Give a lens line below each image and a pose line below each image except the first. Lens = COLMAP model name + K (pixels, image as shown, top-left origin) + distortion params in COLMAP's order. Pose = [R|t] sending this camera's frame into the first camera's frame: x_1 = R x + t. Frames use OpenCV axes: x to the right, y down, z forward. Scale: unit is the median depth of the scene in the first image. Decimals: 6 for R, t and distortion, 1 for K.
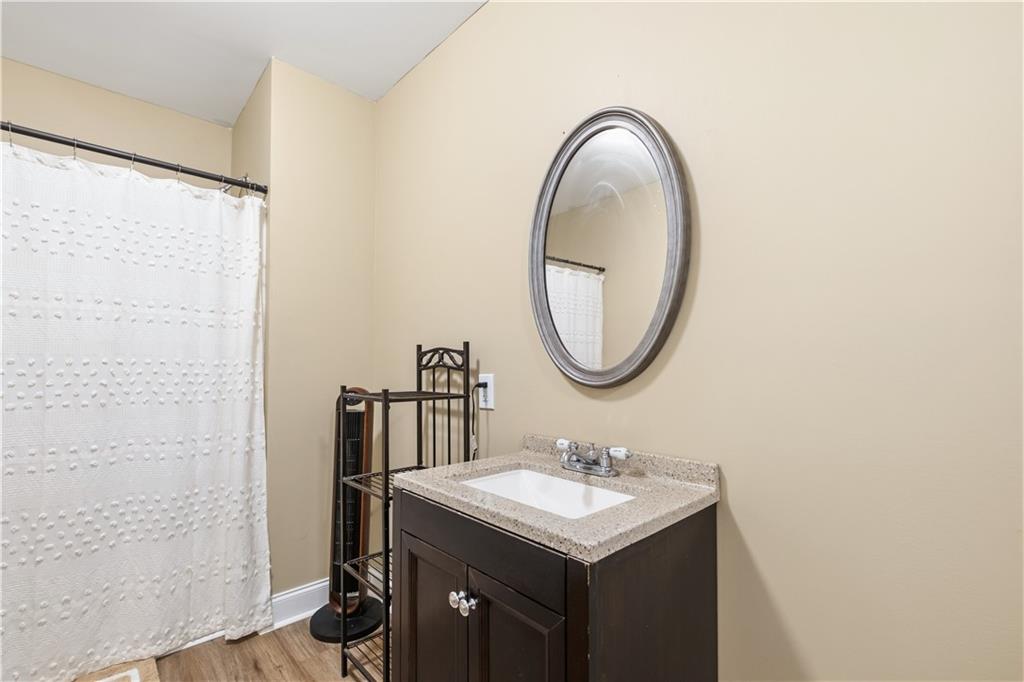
lens RADIAL K [[452.4, 0, 514.0], [0, 452.4, 359.8], [0, 0, 1]] dist [-0.002863, -0.000922]
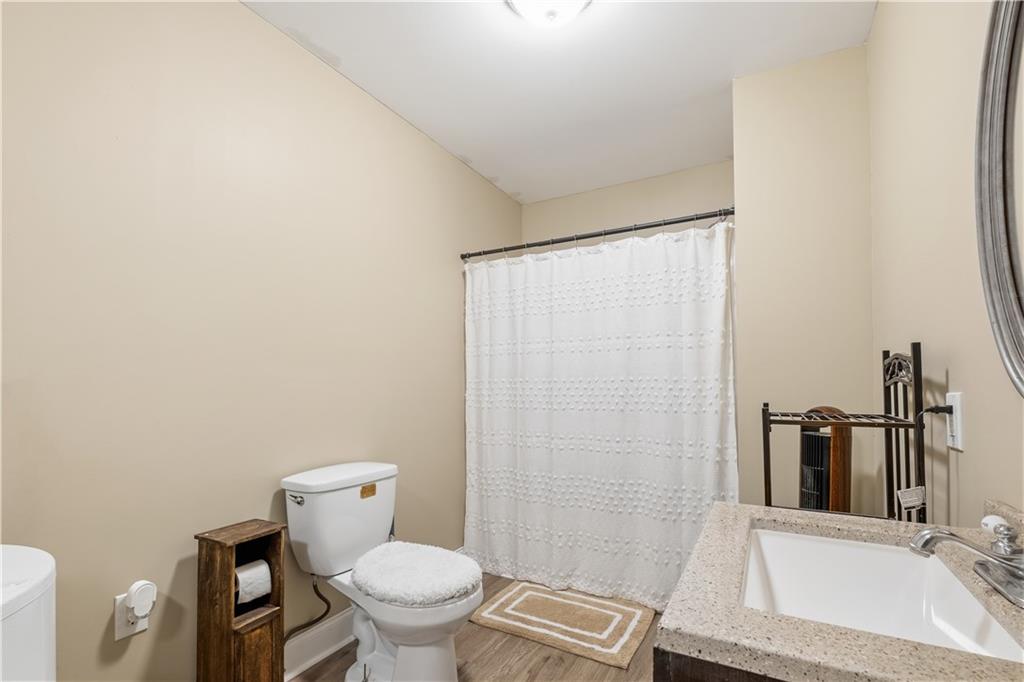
lens RADIAL K [[461.3, 0, 512.6], [0, 461.3, 372.3], [0, 0, 1]] dist [0.002864, -0.000094]
pose [[0.302074, -0.027223, -0.952896, 0.326024], [0.023098, 0.999508, -0.021232, 0.003389], [0.953005, -0.015596, 0.302554, 0.214457]]
